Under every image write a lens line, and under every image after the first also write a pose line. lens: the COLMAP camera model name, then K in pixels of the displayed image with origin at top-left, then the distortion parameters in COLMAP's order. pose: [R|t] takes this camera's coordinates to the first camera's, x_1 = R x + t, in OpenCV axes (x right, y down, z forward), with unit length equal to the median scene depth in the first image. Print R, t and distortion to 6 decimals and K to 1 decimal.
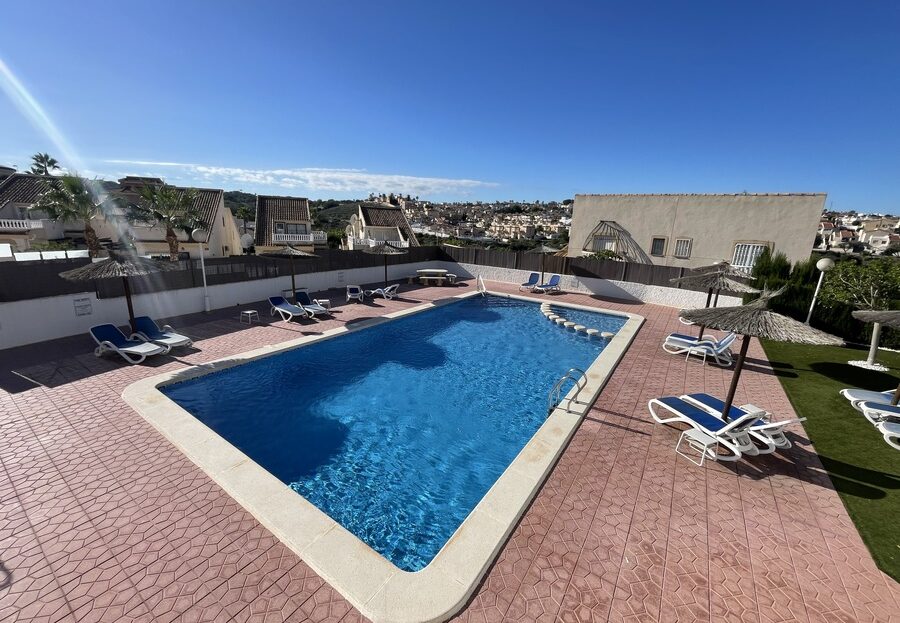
lens RADIAL K [[371.9, 0, 451.7], [0, 371.9, 310.7], [0, 0, 1]] dist [-0.001188, -0.000054]
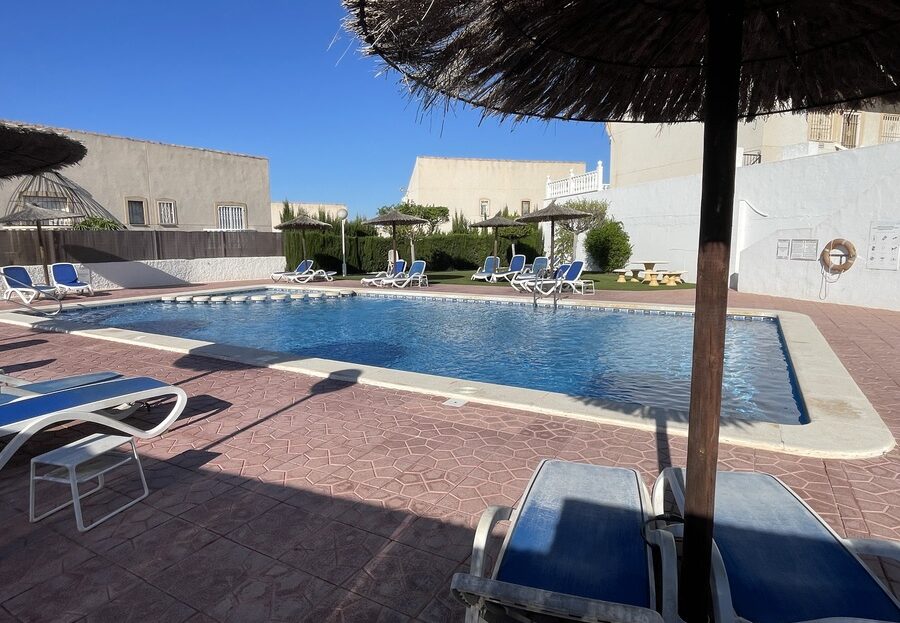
lens RADIAL K [[517.7, 0, 449.0], [0, 517.7, 308.2], [0, 0, 1]] dist [0.001087, -0.003867]
pose [[-0.077319, -0.170936, 0.982244, -0.517058], [0.244595, 0.951833, 0.184898, -0.040092], [-0.966538, 0.254548, -0.031785, 0.552151]]
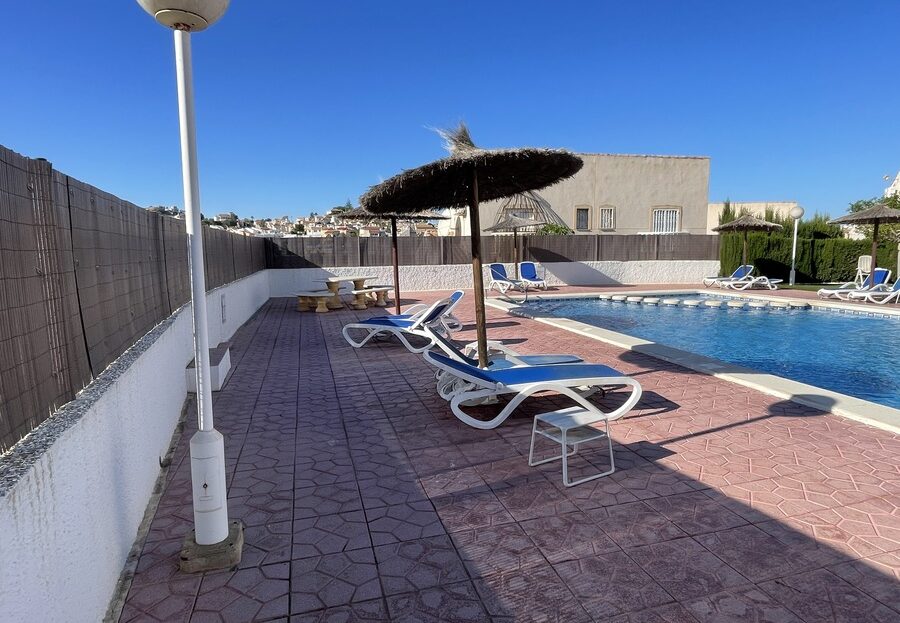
lens RADIAL K [[517.7, 0, 446.6], [0, 517.7, 306.2], [0, 0, 1]] dist [0.001087, -0.003867]
pose [[0.641267, -0.133244, 0.755661, -0.525125], [0.217603, 0.975956, -0.012573, -0.043748], [-0.735817, 0.172497, 0.654843, 0.569637]]
